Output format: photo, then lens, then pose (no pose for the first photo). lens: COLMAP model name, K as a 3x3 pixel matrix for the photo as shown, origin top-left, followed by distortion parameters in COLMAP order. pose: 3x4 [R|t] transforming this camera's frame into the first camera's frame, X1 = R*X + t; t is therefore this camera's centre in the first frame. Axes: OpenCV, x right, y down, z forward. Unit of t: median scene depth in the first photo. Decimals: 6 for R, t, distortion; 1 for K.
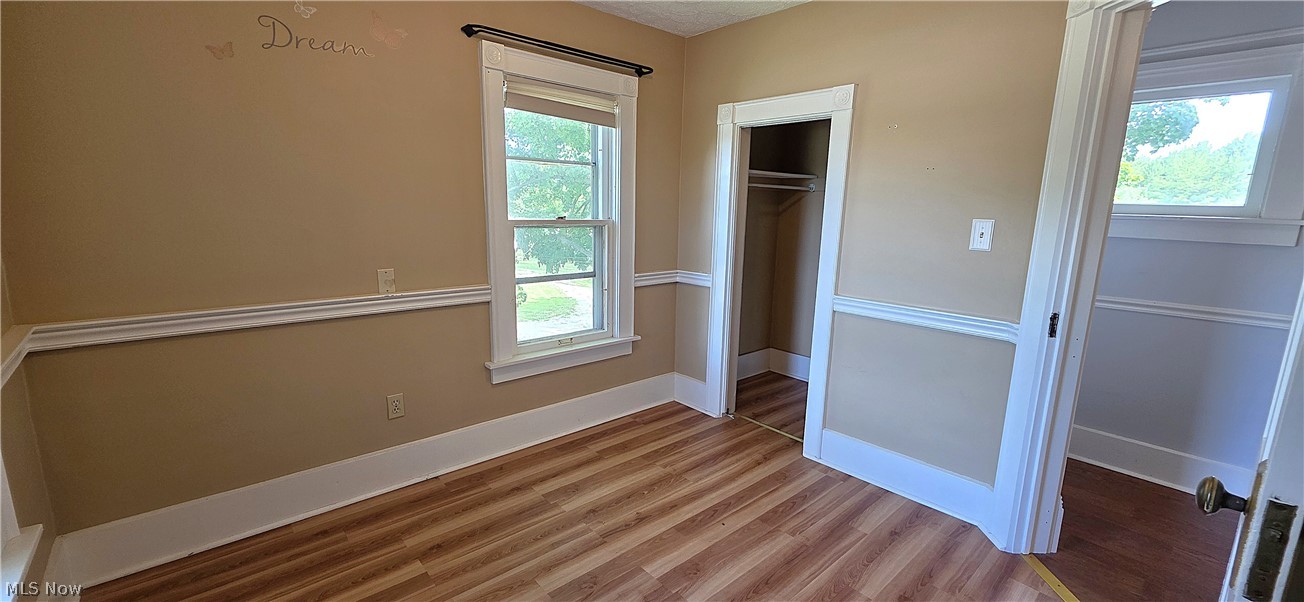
lens RADIAL K [[517.4, 0, 652.0], [0, 517.4, 301.0], [0, 0, 1]] dist [-0.000152, -0.000010]
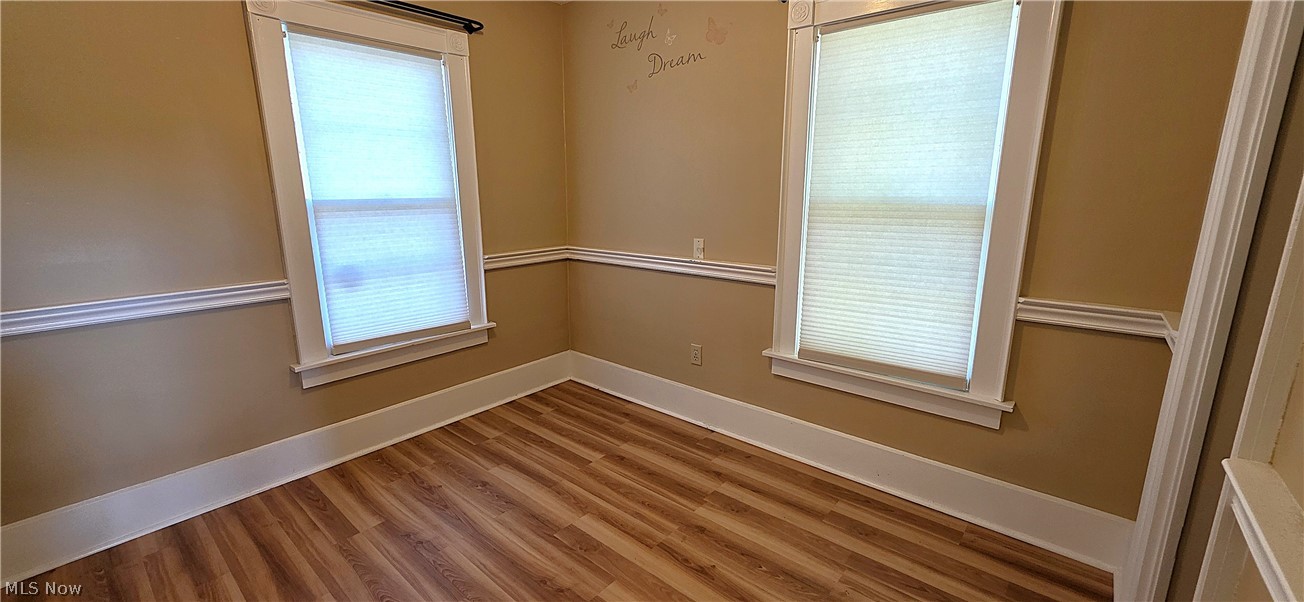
lens RADIAL K [[517.4, 0, 652.0], [0, 517.4, 301.0], [0, 0, 1]] dist [-0.000152, -0.000010]
pose [[0.133907, 0.184905, -0.973591, 0.656733], [-0.179861, 0.970657, 0.159610, -0.092299], [0.974535, 0.153738, 0.163235, 0.722113]]
